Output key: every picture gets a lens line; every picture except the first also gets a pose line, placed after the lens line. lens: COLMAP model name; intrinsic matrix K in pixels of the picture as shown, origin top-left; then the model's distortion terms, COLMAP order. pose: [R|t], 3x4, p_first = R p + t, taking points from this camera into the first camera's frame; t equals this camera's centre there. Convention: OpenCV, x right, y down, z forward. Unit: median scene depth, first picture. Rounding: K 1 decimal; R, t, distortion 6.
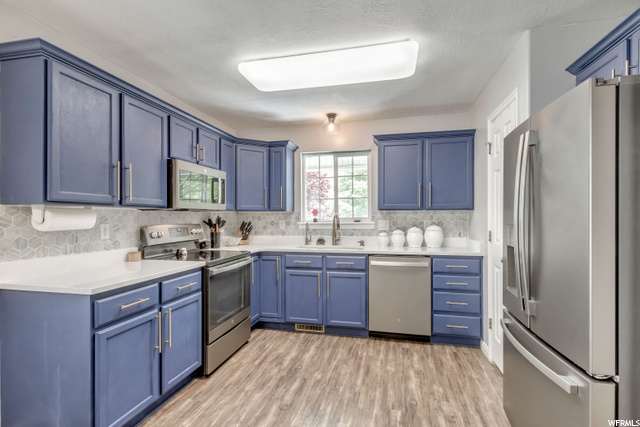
lens RADIAL K [[306.8, 0, 323.4], [0, 306.8, 213.7], [0, 0, 1]] dist [0.000624, -0.000115]
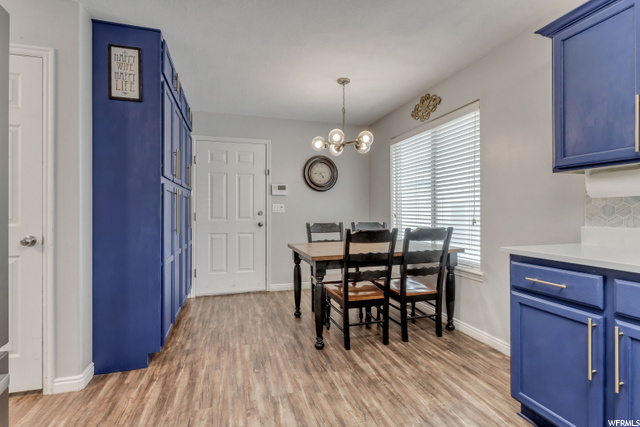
lens RADIAL K [[306.8, 0, 323.4], [0, 306.8, 213.7], [0, 0, 1]] dist [0.000624, -0.000115]
pose [[-0.869038, -0.000290, -0.494745, 0.462392], [-0.000580, 1.000000, 0.000432, 0.110295], [0.494744, 0.000663, -0.869038, 1.519661]]
